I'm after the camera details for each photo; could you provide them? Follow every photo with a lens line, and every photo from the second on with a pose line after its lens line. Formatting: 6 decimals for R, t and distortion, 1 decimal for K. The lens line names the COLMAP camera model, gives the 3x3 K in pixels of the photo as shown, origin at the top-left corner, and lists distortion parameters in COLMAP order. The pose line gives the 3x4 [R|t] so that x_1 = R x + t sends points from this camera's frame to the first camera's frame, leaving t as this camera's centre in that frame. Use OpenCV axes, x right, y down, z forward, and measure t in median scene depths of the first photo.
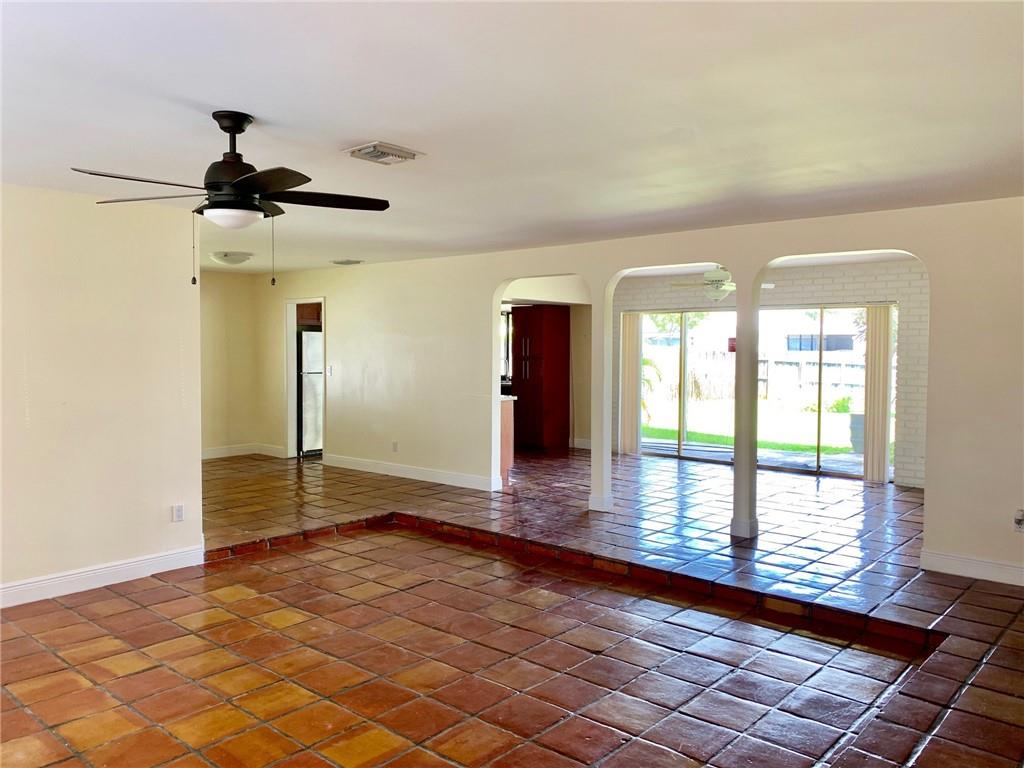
lens RADIAL K [[761.2, 0, 518.3], [0, 761.2, 382.5], [0, 0, 1]] dist [0.008035, -0.014587]
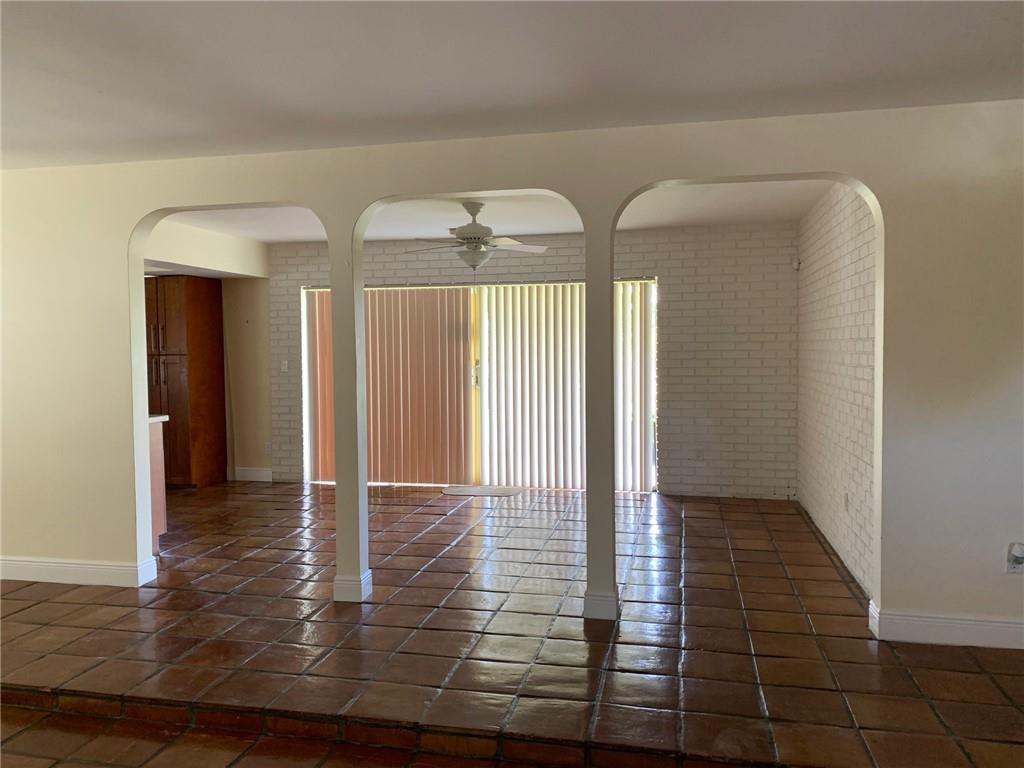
lens RADIAL K [[761.2, 0, 507.3], [0, 761.2, 380.7], [0, 0, 1]] dist [0.008035, -0.014587]
pose [[0.875338, -0.036617, 0.482124, -0.061043], [0.036654, 0.999284, 0.009346, -0.005939], [-0.482121, 0.009491, 0.876053, 0.356466]]
